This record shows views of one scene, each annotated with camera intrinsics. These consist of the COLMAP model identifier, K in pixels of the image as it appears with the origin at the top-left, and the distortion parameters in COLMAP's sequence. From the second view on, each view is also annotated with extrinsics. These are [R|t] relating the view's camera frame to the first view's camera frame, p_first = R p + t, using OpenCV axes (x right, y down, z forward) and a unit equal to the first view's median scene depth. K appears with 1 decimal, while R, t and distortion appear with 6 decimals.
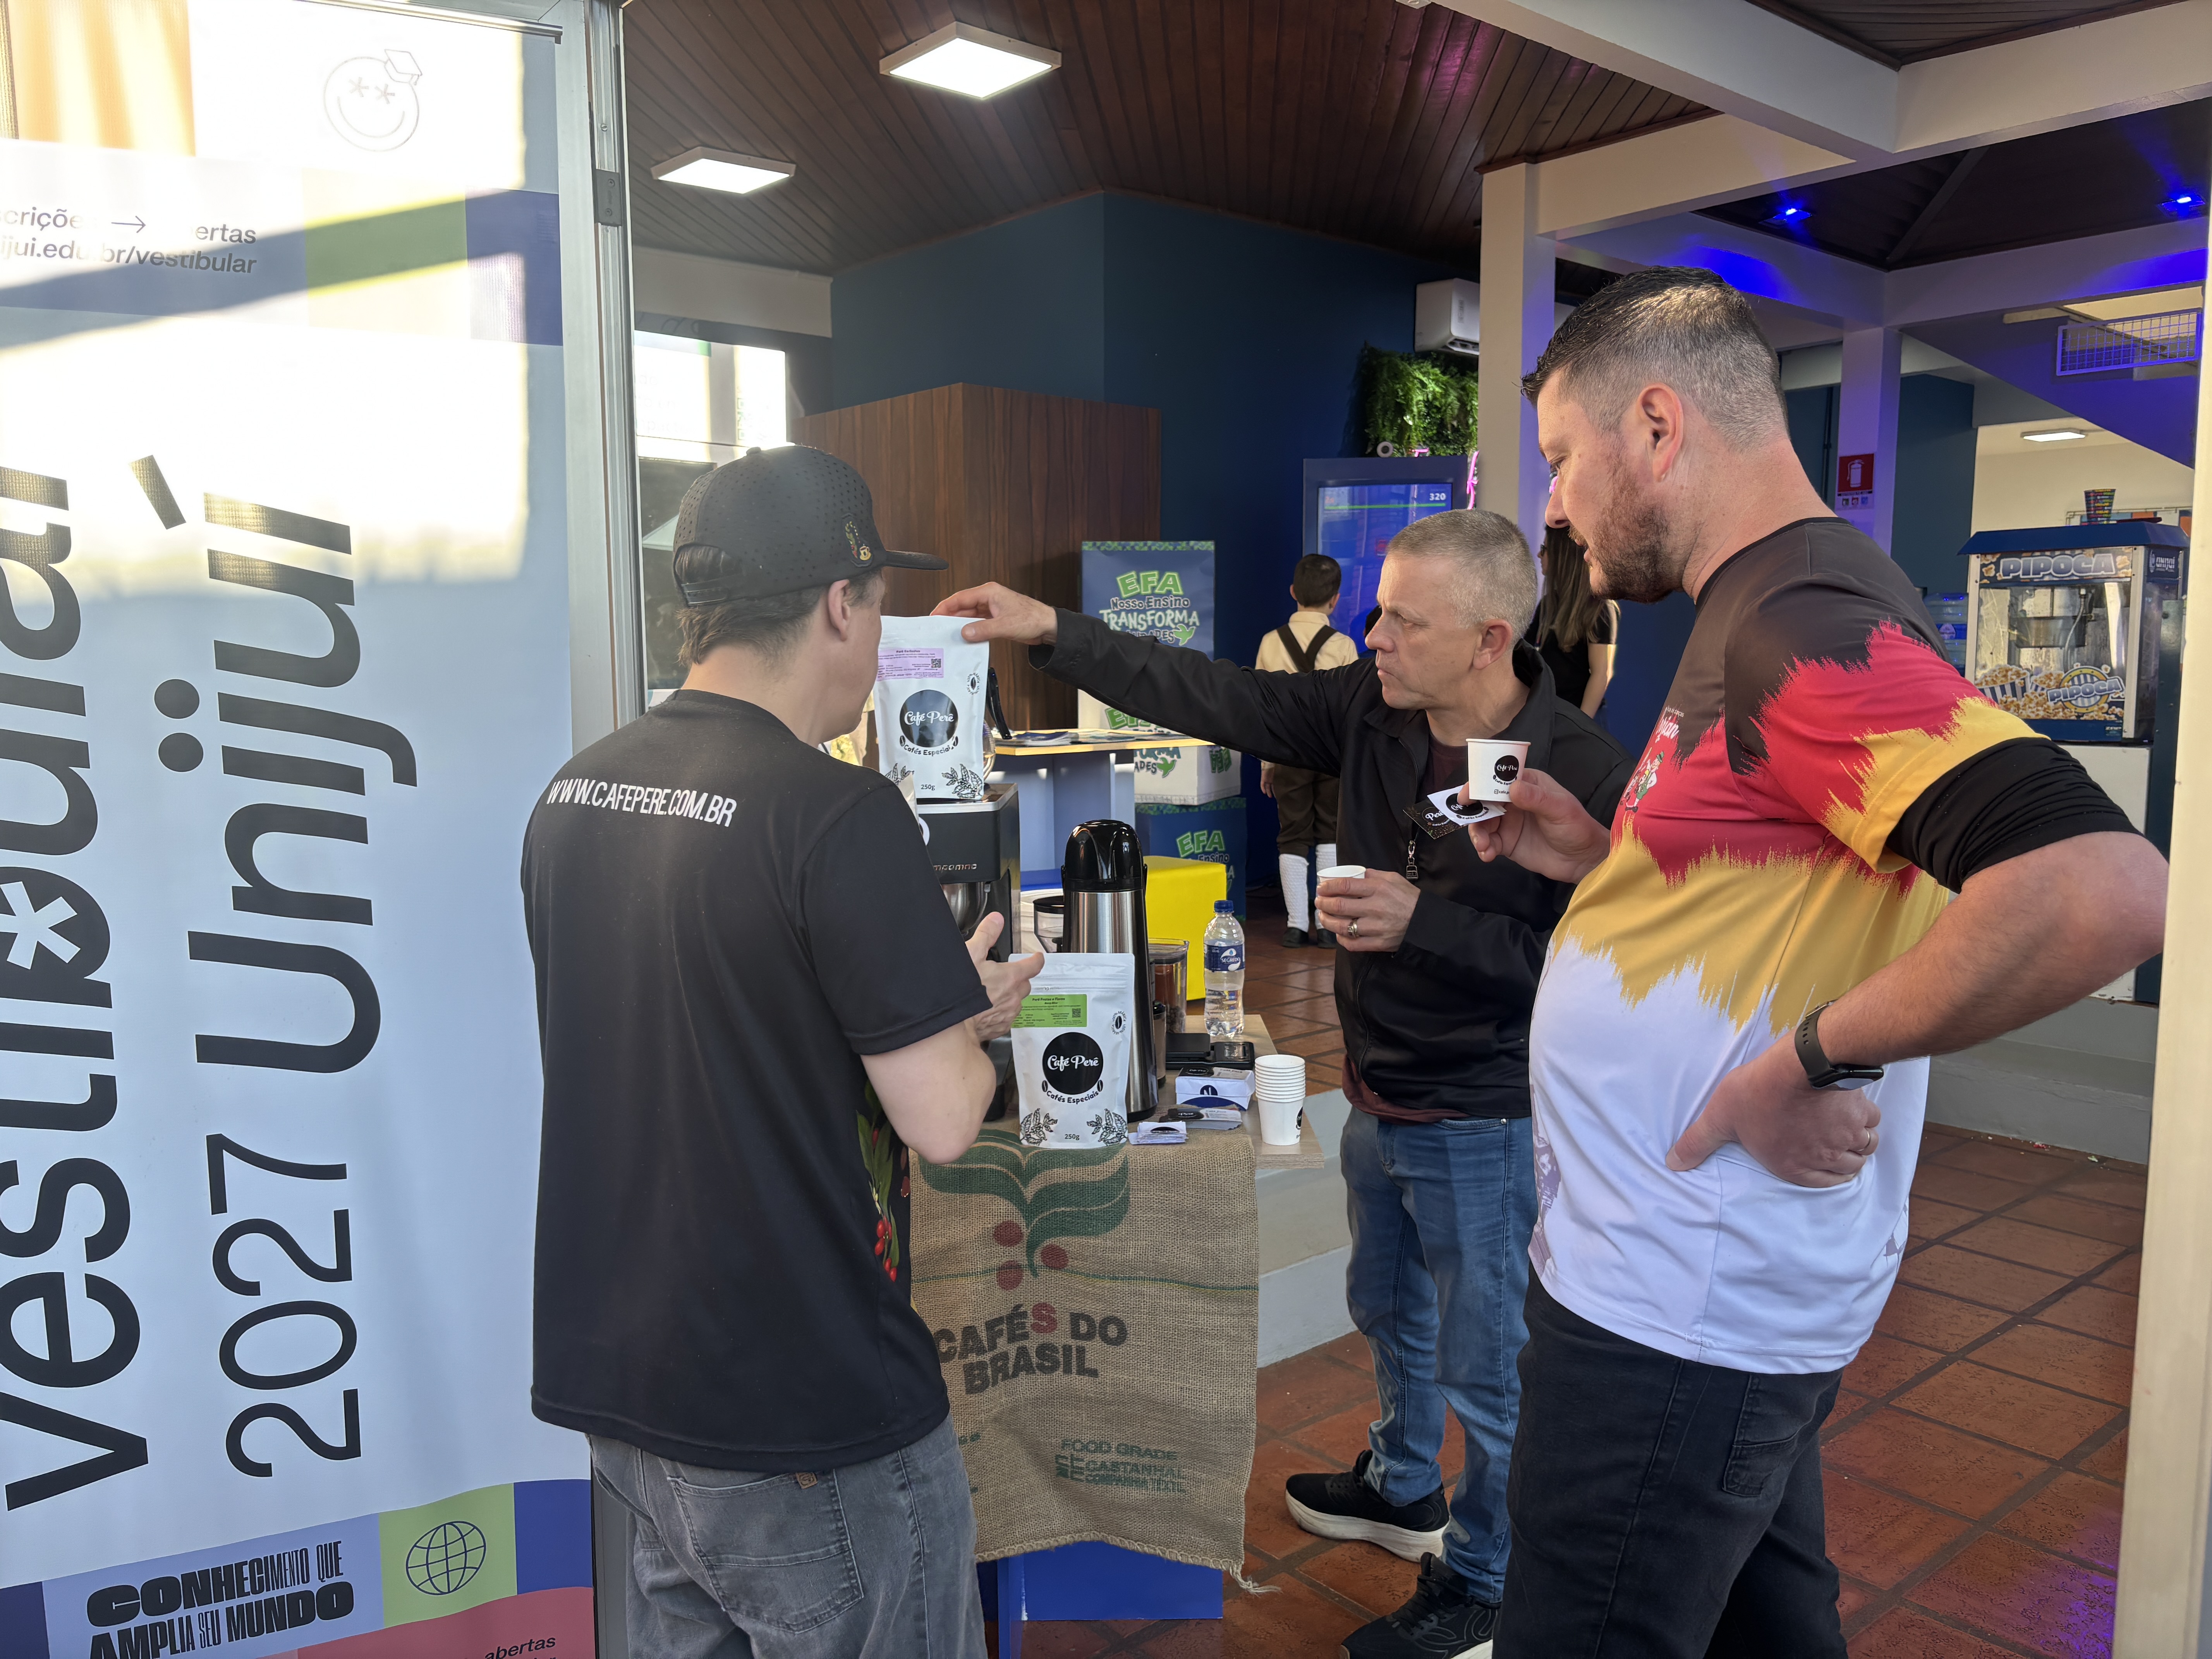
lens RADIAL K [[1679.0, 0, 1106.0], [0, 1679.0, 829.5], [0, 0, 1]] dist [-0.077116, 0.156021]
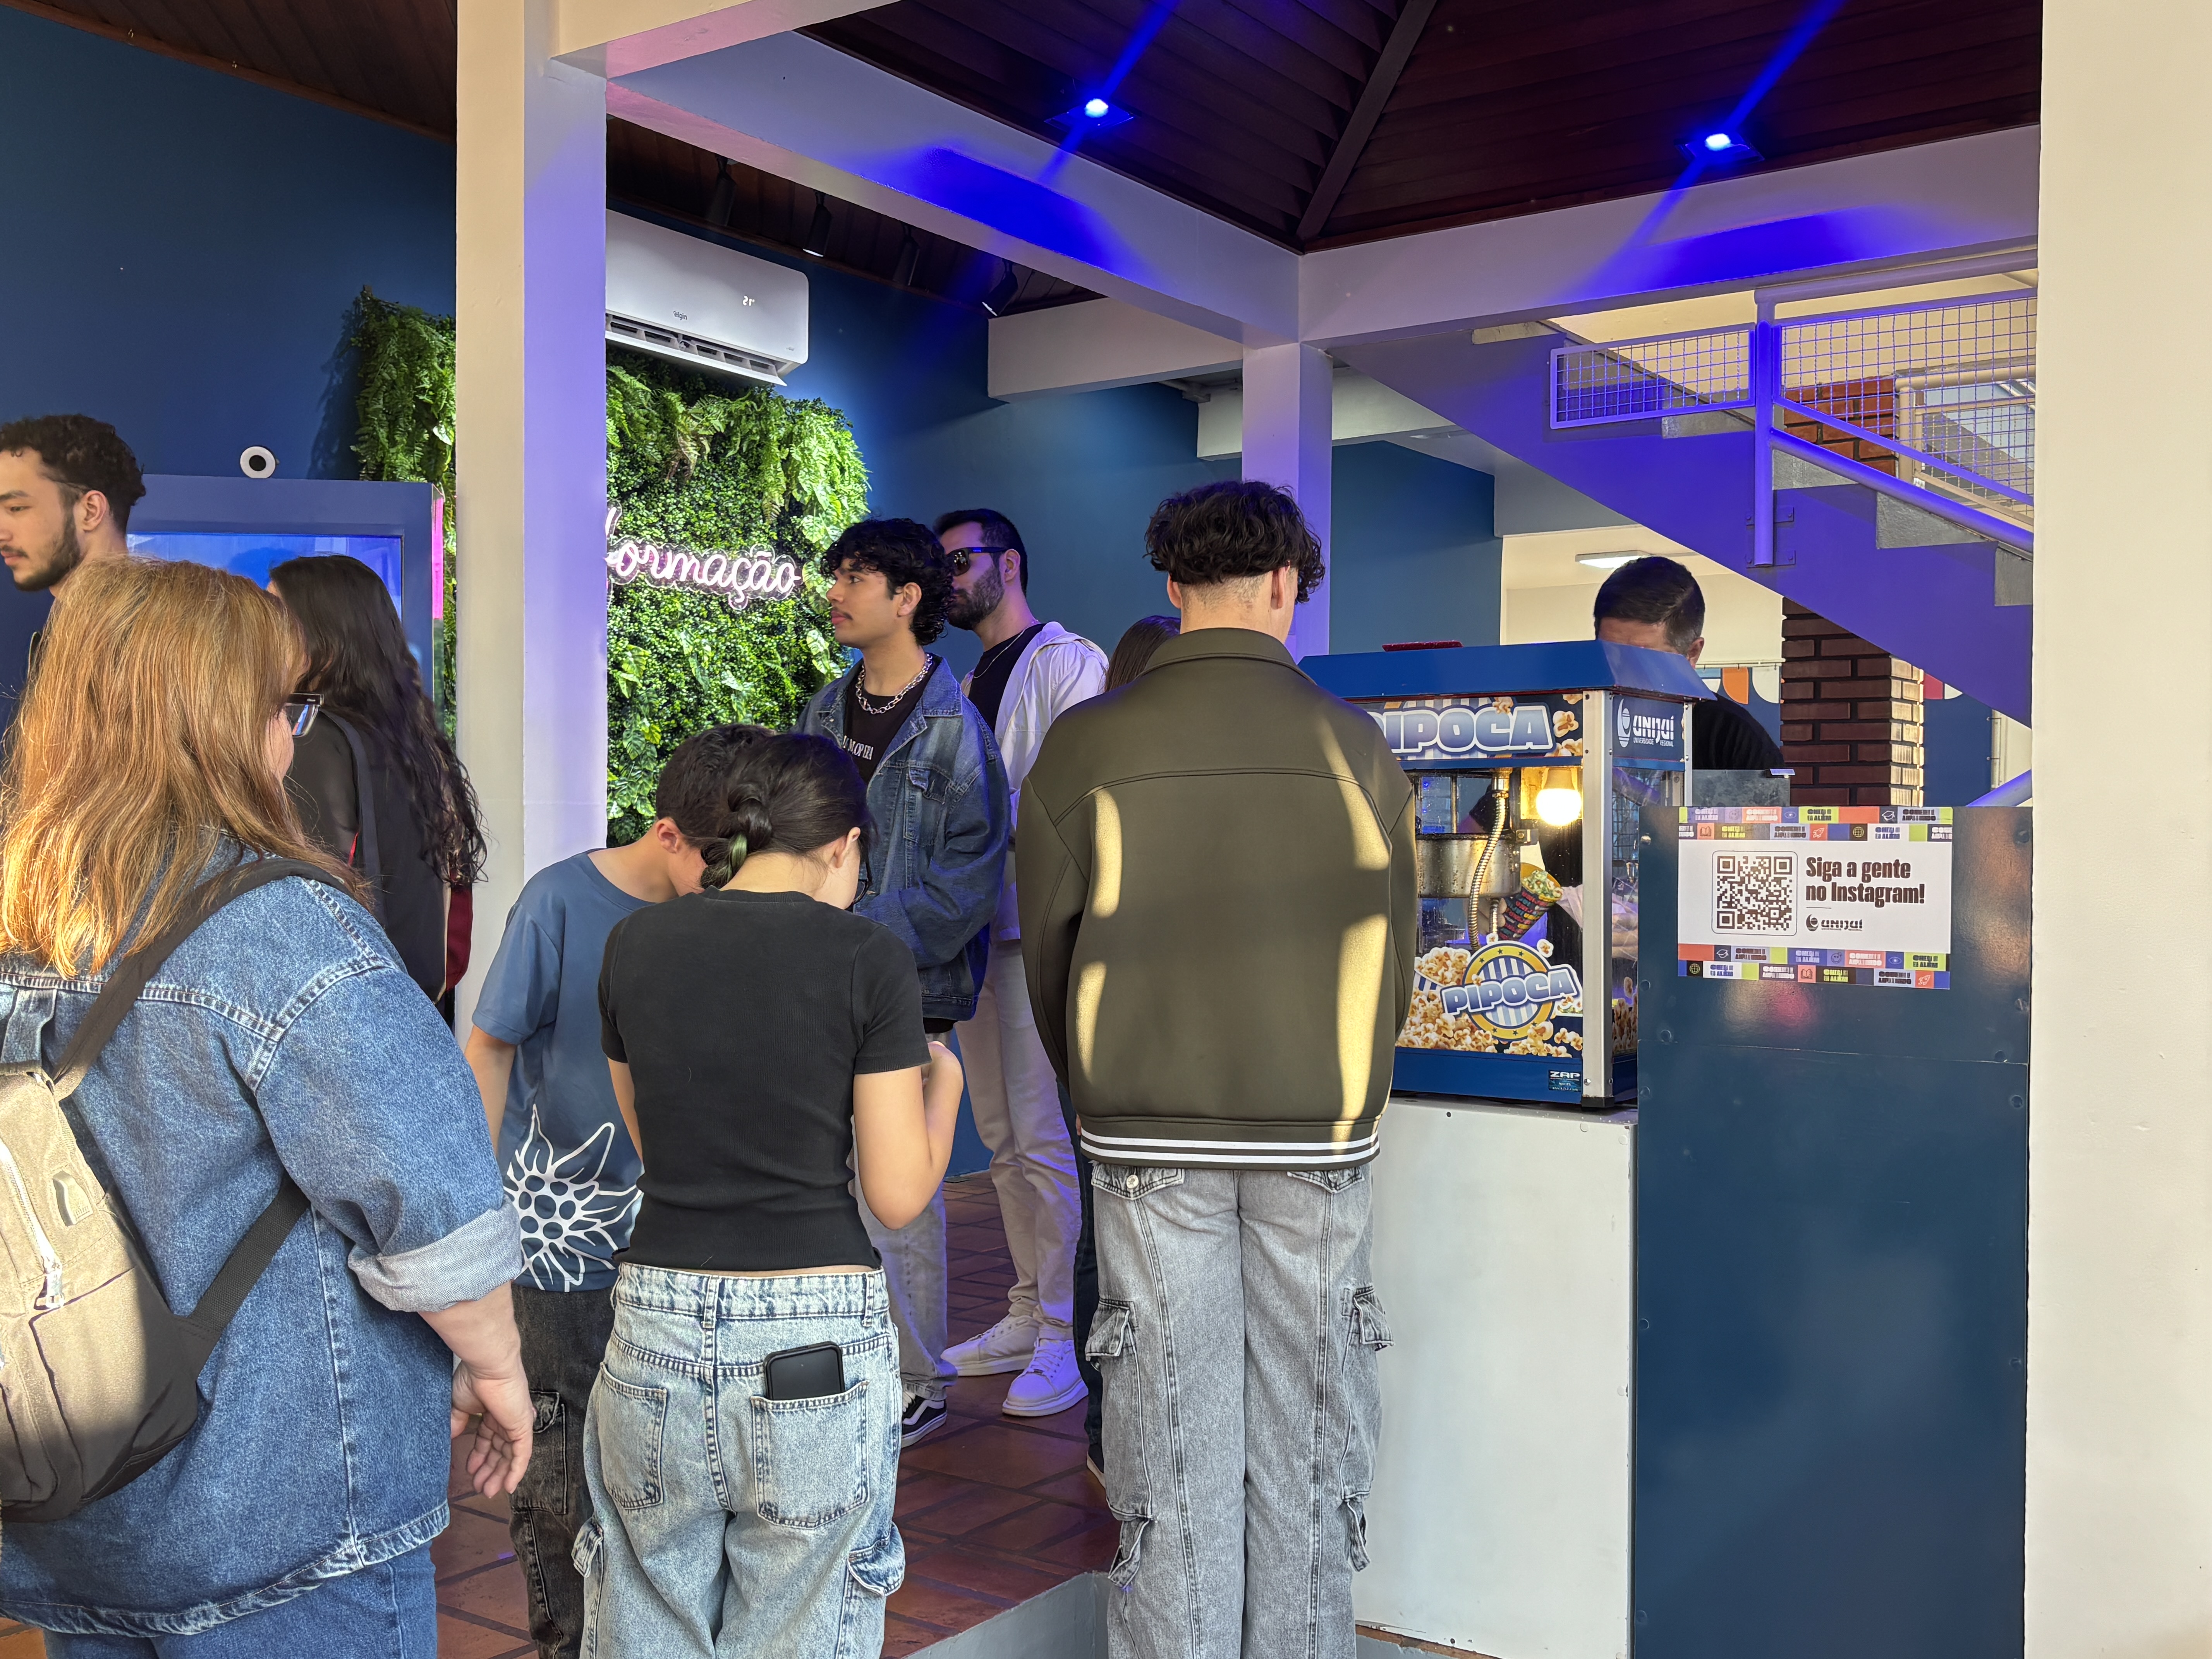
lens RADIAL K [[2140.5, 0, 1106.0], [0, 2140.5, 829.5], [0, 0, 1]] dist [0.346494, -1.099746]
pose [[0.966078, 0.010328, 0.258043, 0.213295], [0.016747, 0.994591, -0.102507, -0.045644], [-0.257706, 0.103351, 0.960680, 0.291926]]
